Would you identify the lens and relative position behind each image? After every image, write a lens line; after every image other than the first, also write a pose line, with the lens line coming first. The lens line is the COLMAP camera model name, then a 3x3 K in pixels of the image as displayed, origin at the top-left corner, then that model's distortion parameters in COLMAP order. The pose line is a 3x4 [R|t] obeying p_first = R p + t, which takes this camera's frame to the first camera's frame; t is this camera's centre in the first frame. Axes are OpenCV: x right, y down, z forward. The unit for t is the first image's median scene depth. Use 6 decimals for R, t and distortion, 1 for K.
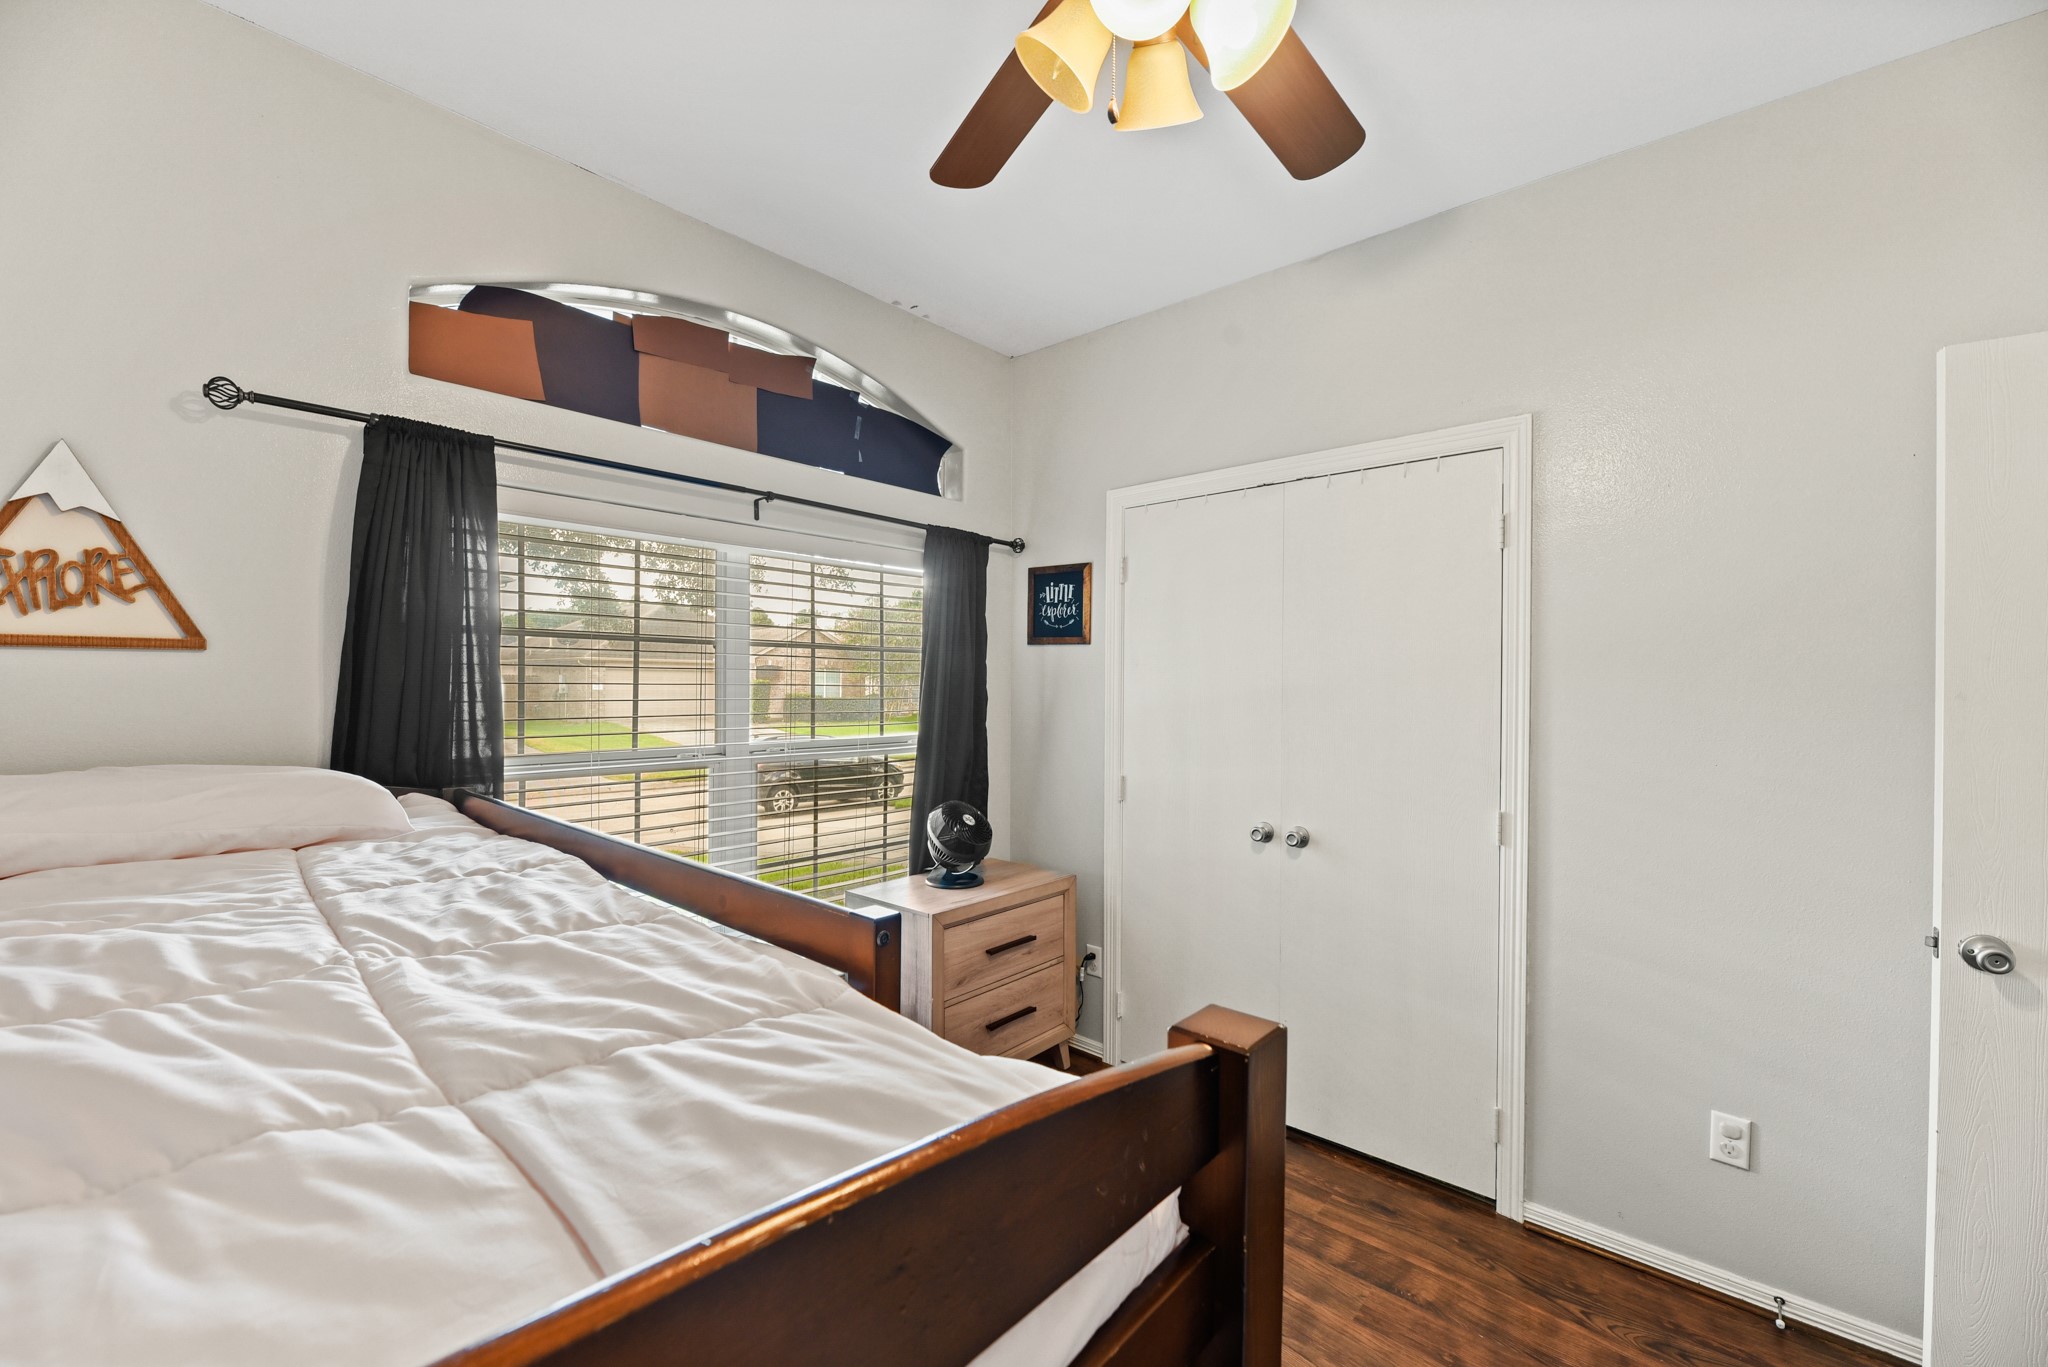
lens RADIAL K [[828.6, 0, 1021.2], [0, 828.6, 686.6], [0, 0, 1]] dist [0.002212, -0.004614]
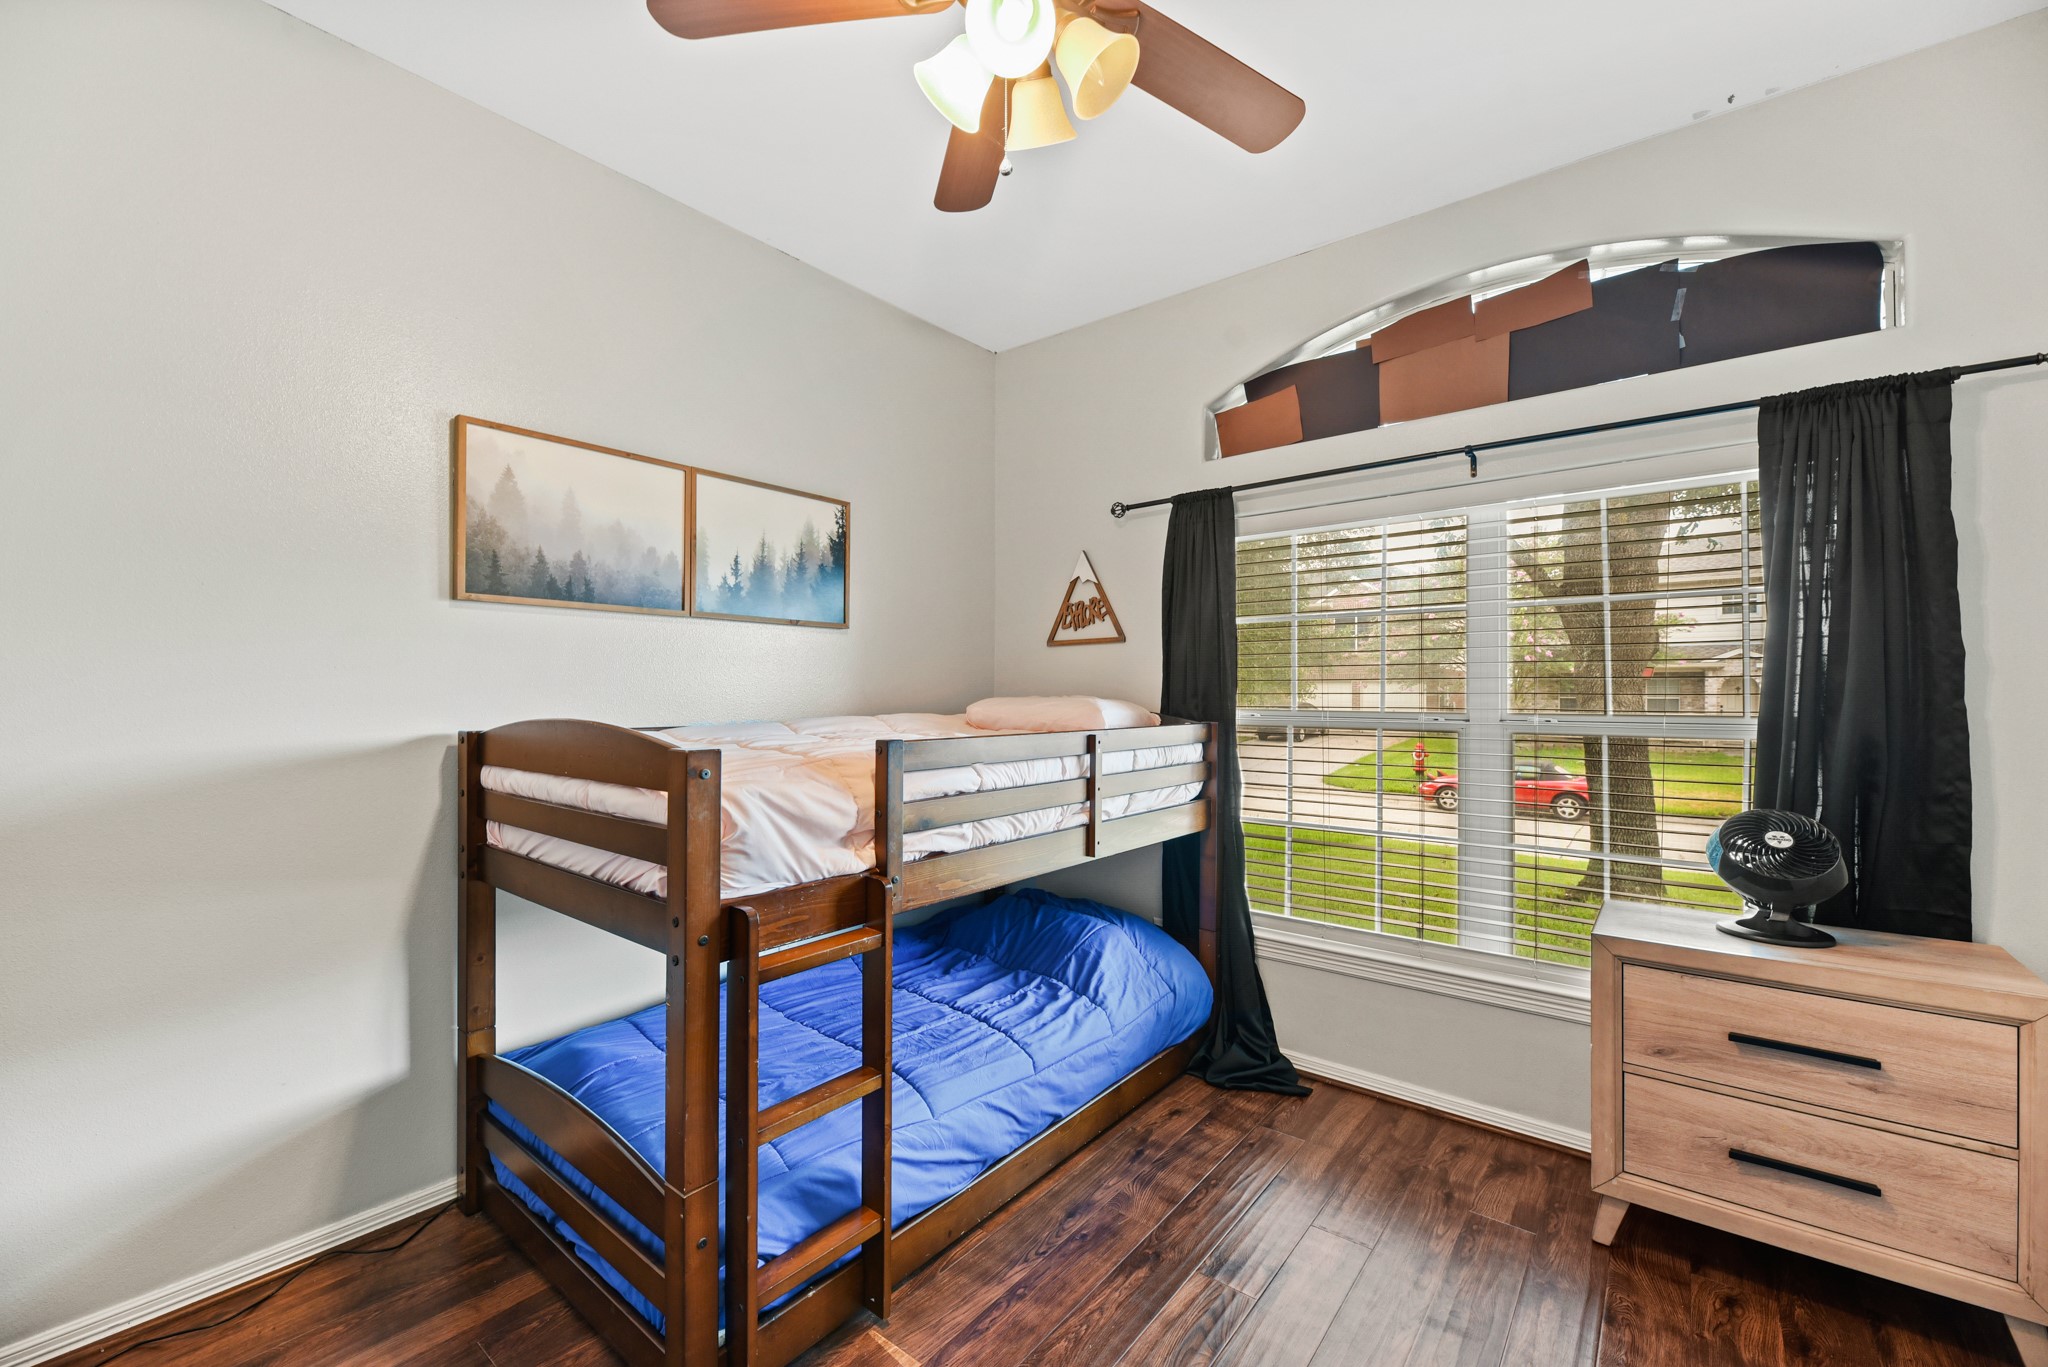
lens RADIAL K [[828.6, 0, 1021.2], [0, 828.6, 686.6], [0, 0, 1]] dist [0.002212, -0.004614]
pose [[0.050006, -0.019794, -0.998553, 0.677268], [-0.005477, 0.999783, -0.020093, 0.072079], [0.998734, 0.006474, 0.049887, 0.471669]]
